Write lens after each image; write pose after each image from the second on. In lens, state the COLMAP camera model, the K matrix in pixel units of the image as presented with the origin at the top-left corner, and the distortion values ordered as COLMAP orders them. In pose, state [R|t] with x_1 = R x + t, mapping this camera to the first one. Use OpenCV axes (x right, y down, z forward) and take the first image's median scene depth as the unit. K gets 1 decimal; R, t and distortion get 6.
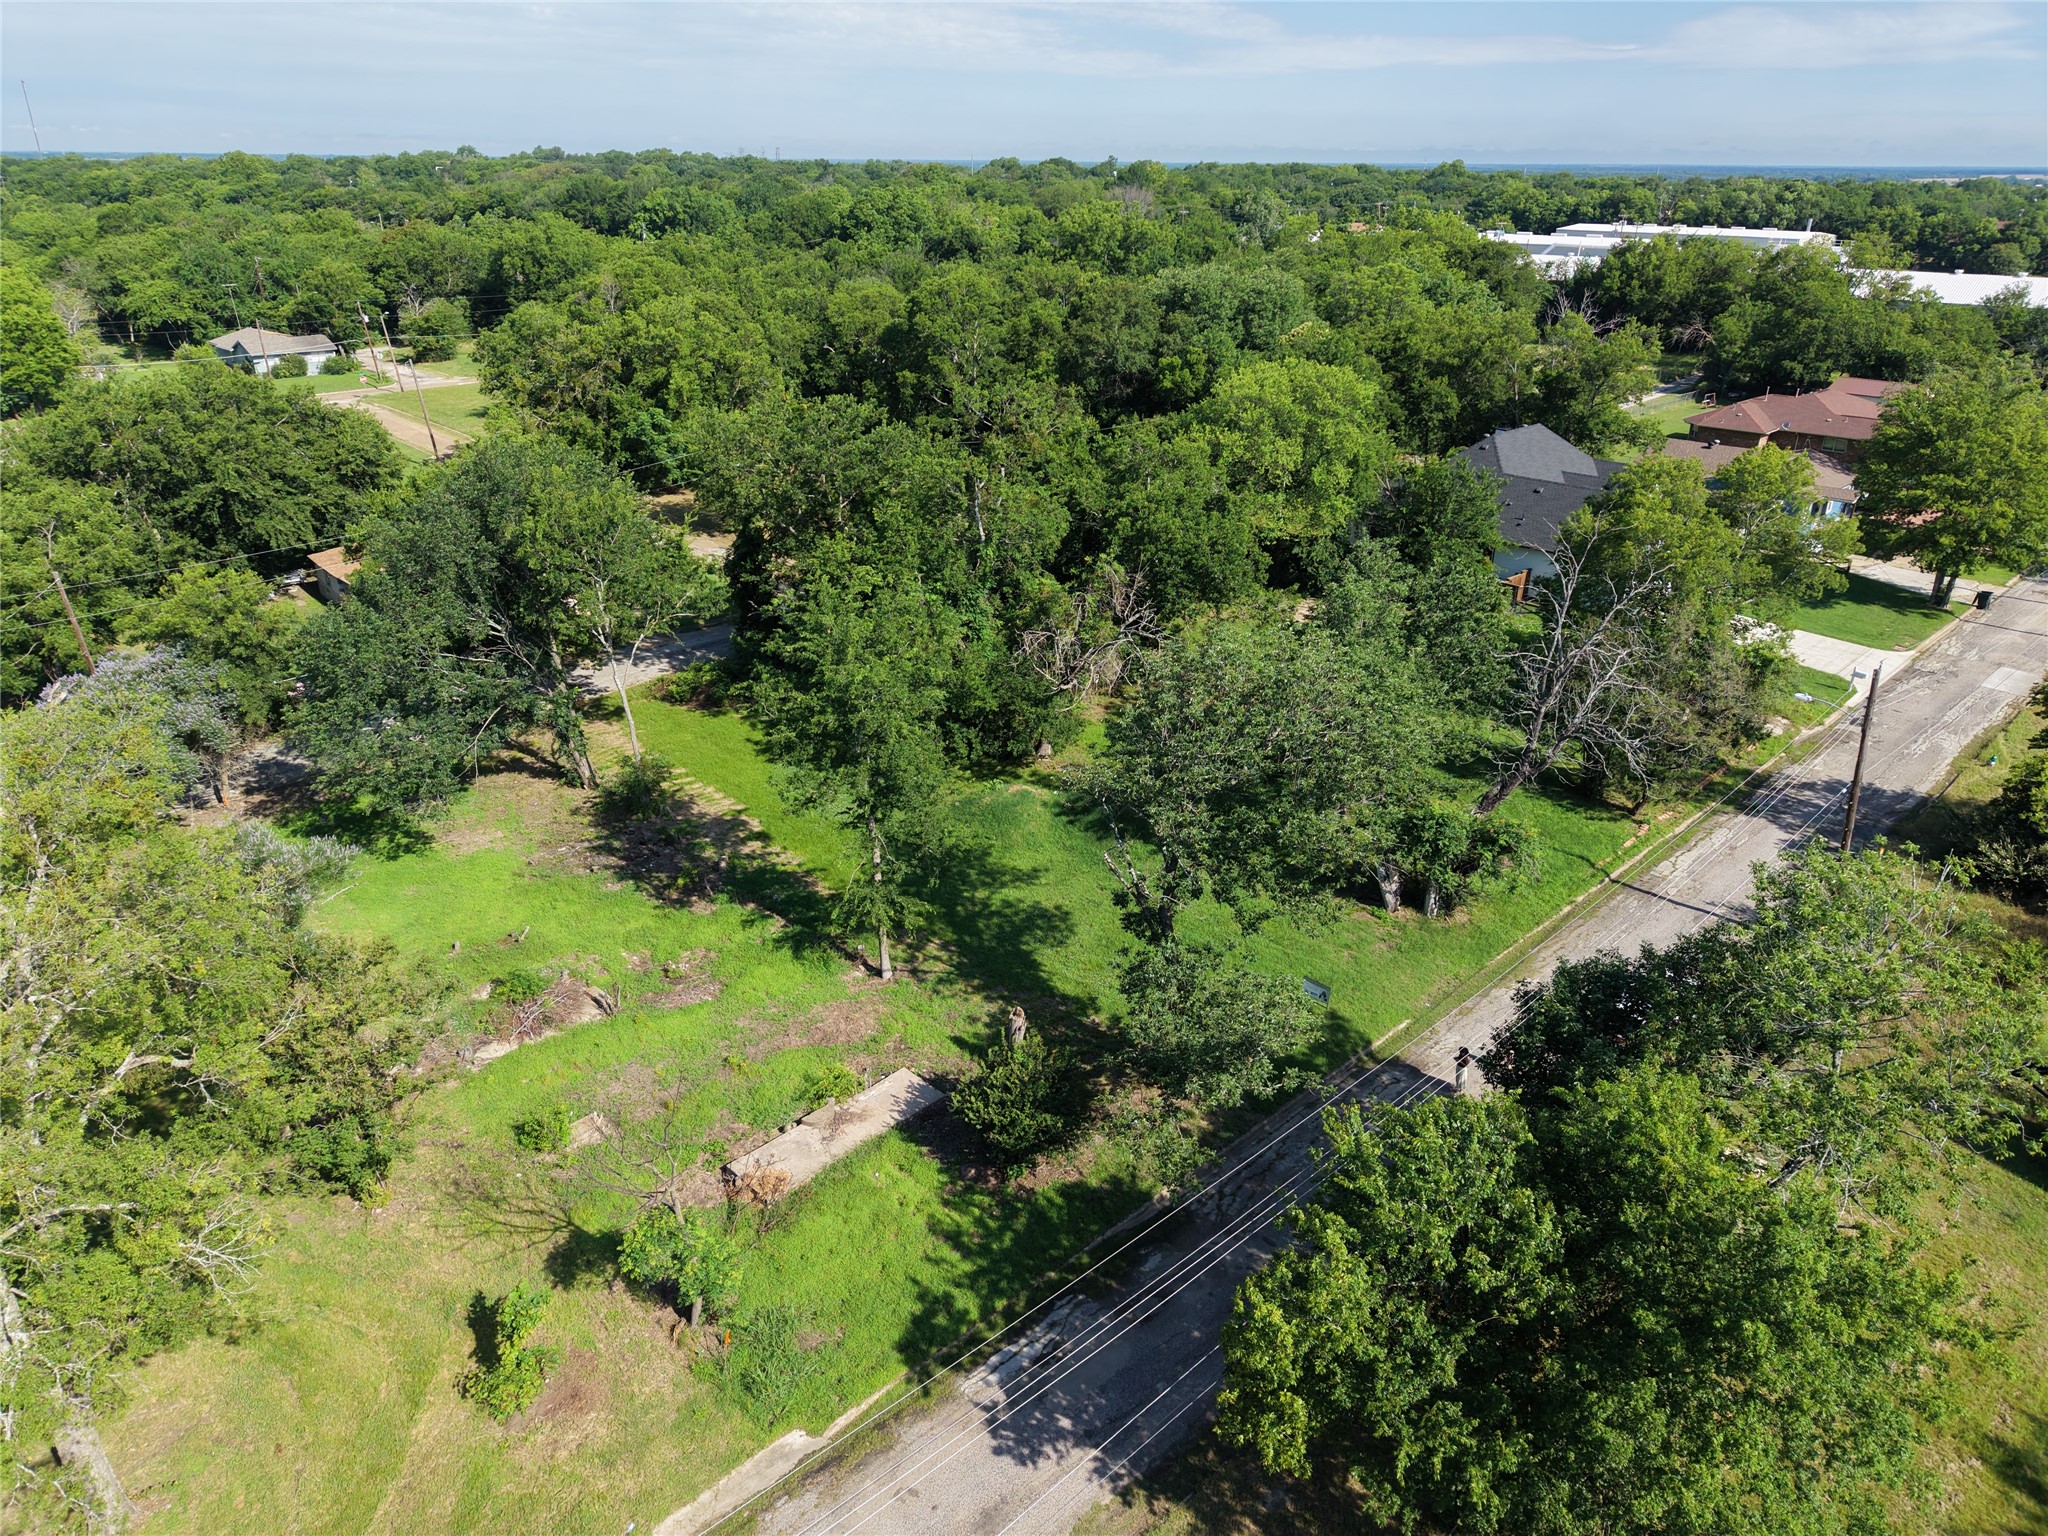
lens RADIAL K [[1354.3, 0, 1022.6], [0, 1354.3, 758.6], [0, 0, 1]] dist [0.008356, -0.009299]
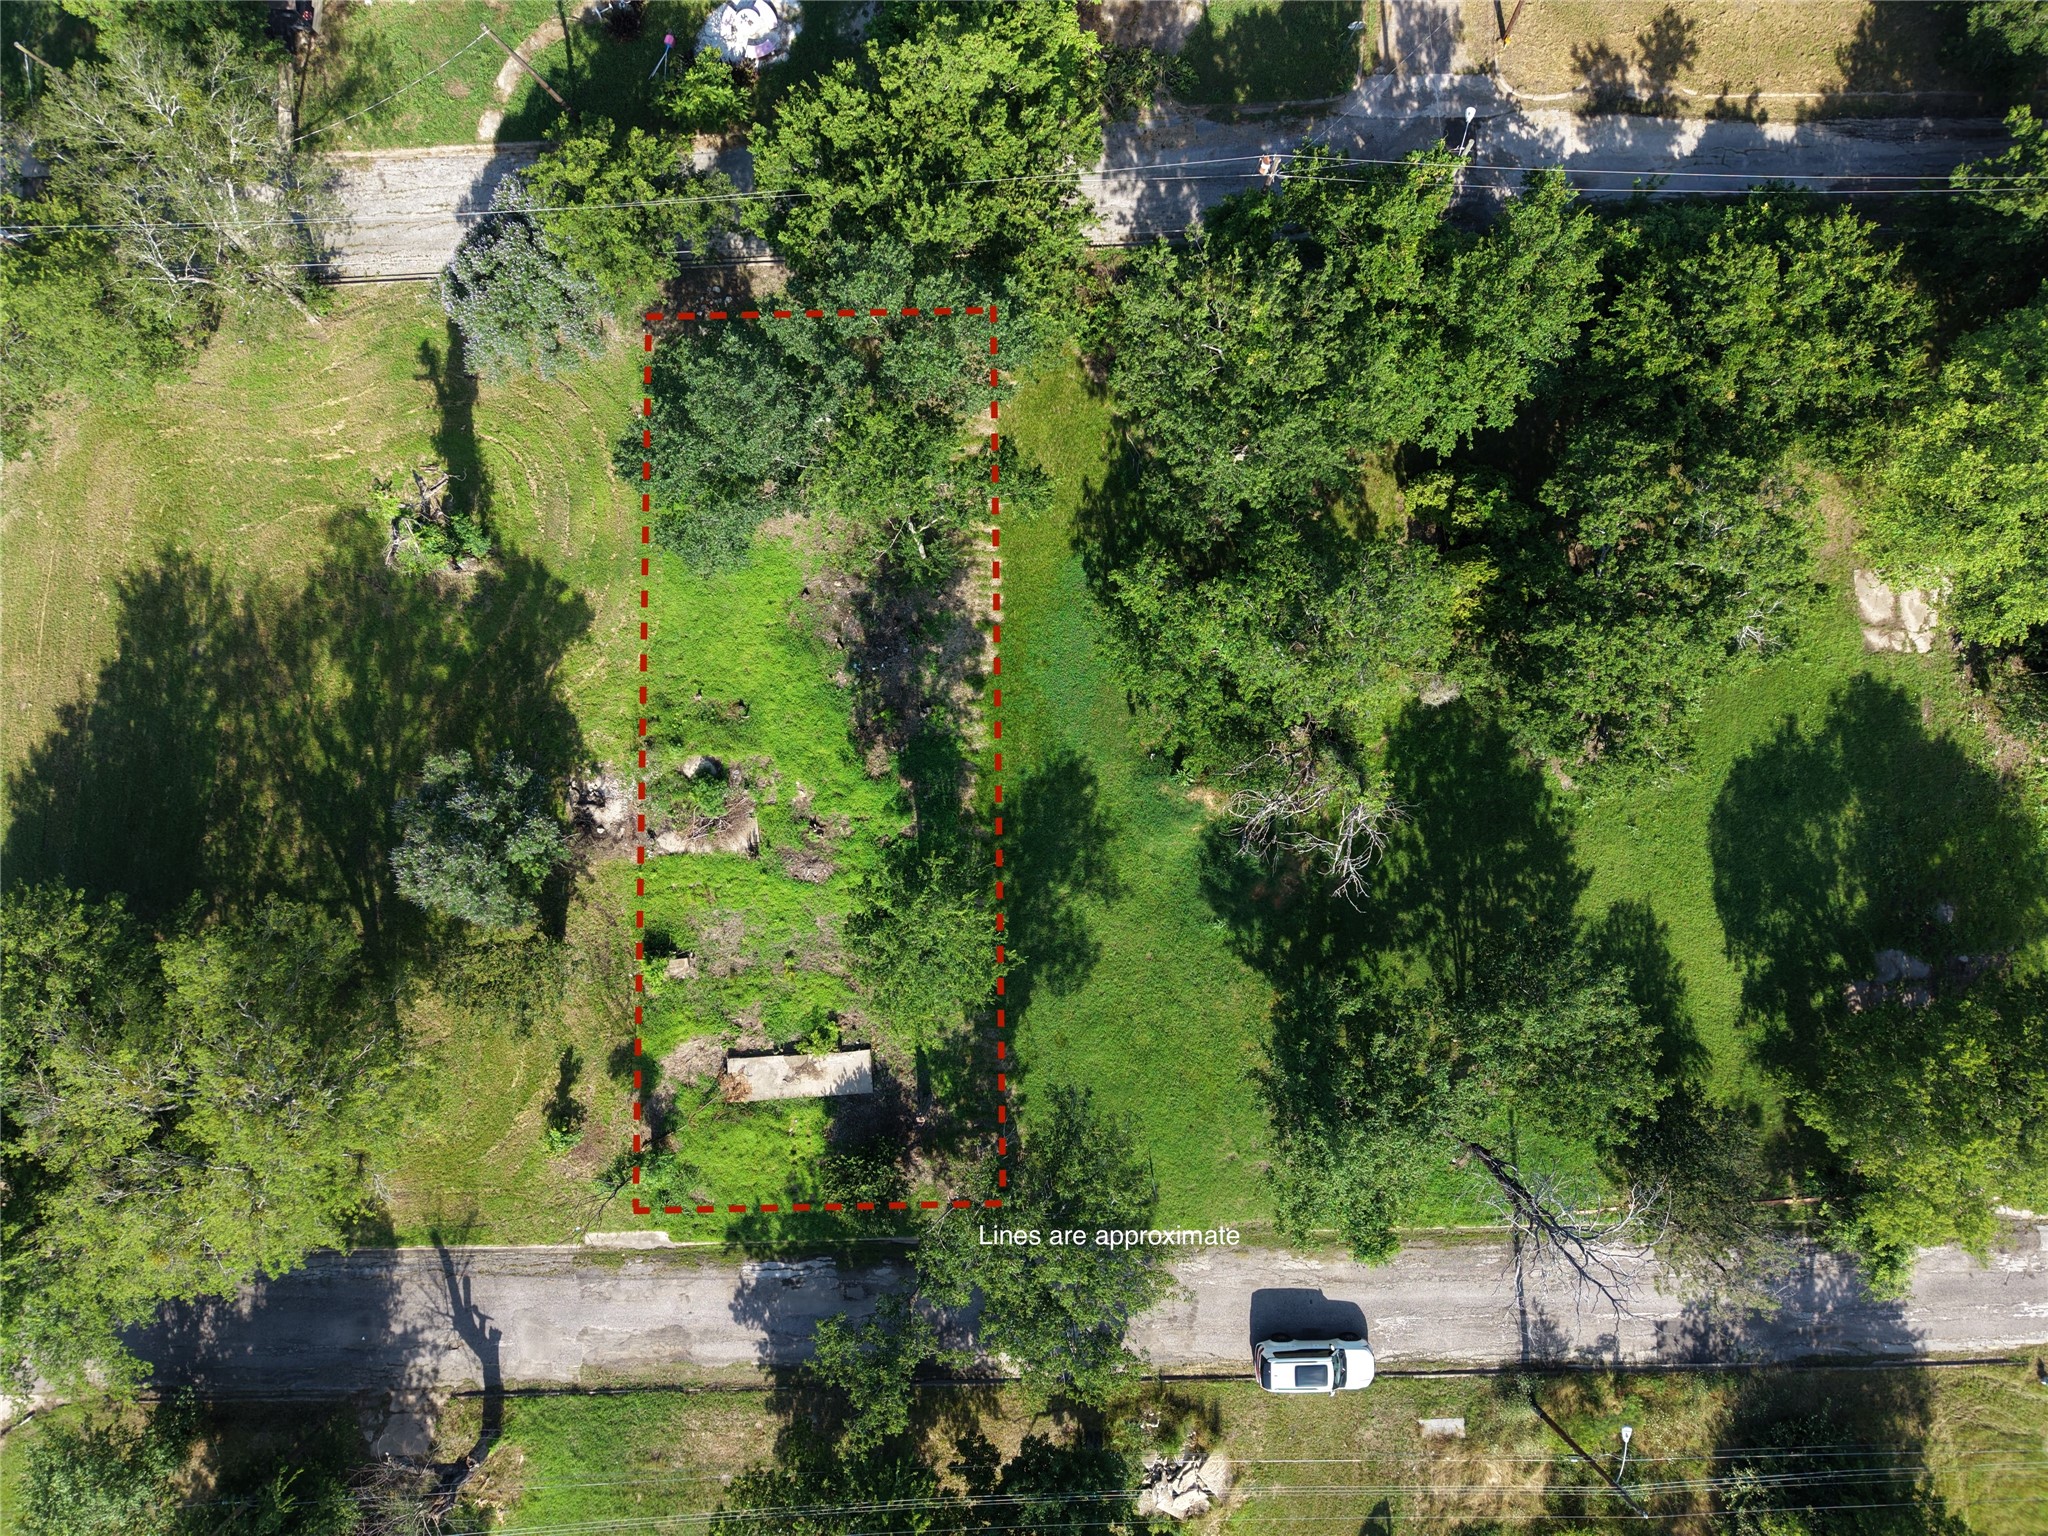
lens RADIAL K [[1354.3, 0, 1022.1], [0, 1354.3, 753.9], [0, 0, 1]] dist [0.008356, -0.009299]
pose [[0.749573, 0.661807, -0.012305, -0.091748], [-0.259091, 0.310455, 0.914598, -0.725244], [0.609107, -0.682370, 0.404177, 0.425120]]
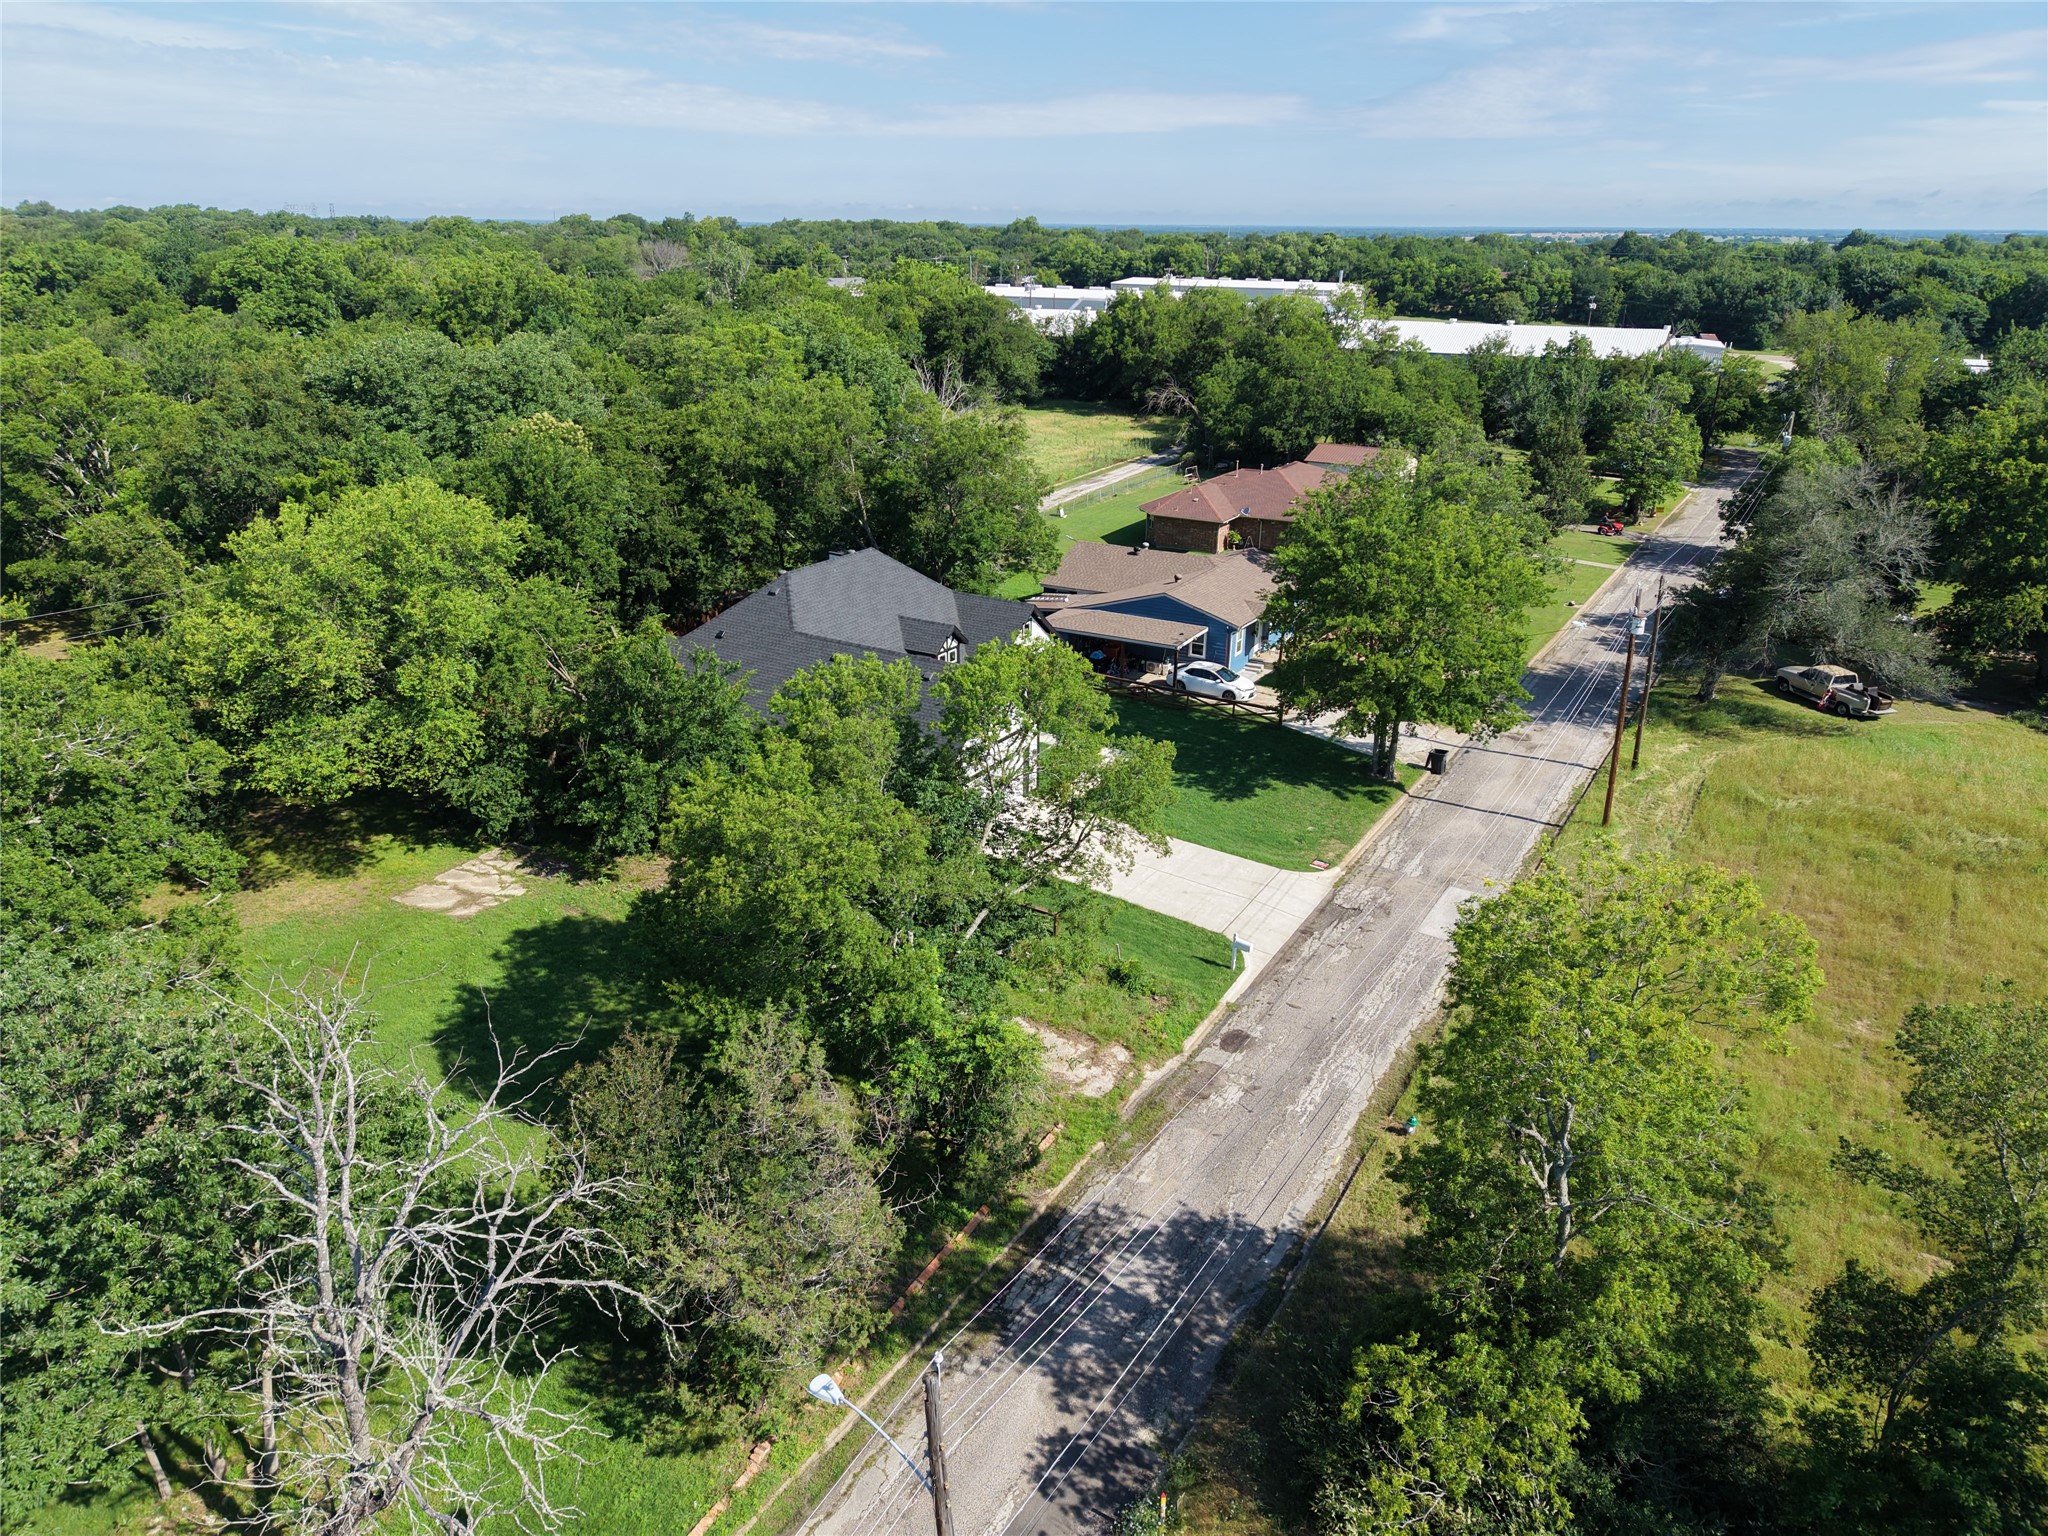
lens RADIAL K [[1354.3, 0, 1007.6], [0, 1354.3, 770.4], [0, 0, 1]] dist [0.008356, -0.009299]
pose [[0.969495, -0.091226, 0.227503, 0.367799], [0.098058, 0.995001, -0.018889, -0.144662], [-0.224642, 0.040621, 0.973594, 0.389623]]
